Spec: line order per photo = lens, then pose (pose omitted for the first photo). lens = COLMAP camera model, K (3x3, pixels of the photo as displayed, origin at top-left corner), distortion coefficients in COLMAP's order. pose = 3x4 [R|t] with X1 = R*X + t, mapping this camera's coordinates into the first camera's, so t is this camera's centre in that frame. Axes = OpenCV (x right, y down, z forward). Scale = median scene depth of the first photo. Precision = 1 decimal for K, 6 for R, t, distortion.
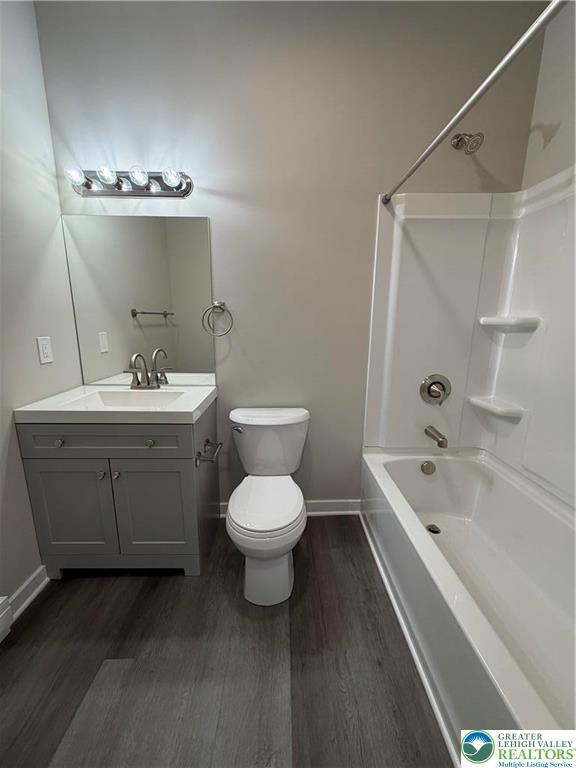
lens RADIAL K [[303.5, 0, 287.8], [0, 303.5, 382.3], [0, 0, 1]] dist [0.001026, 0.000225]
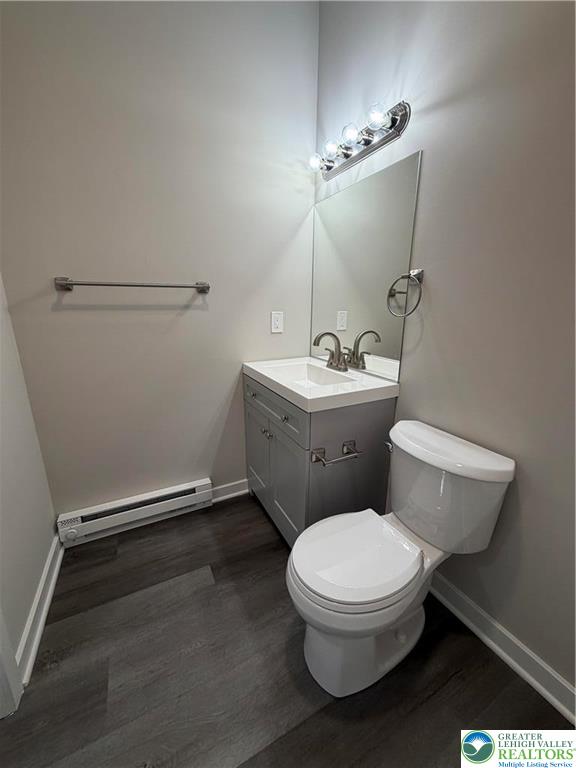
lens RADIAL K [[303.5, 0, 287.8], [0, 303.5, 382.3], [0, 0, 1]] dist [0.001026, 0.000225]
pose [[0.449137, 0.222078, -0.865423, 0.349347], [-0.188120, 0.970408, 0.151388, -0.061716], [0.873434, 0.094809, 0.477623, 0.448276]]
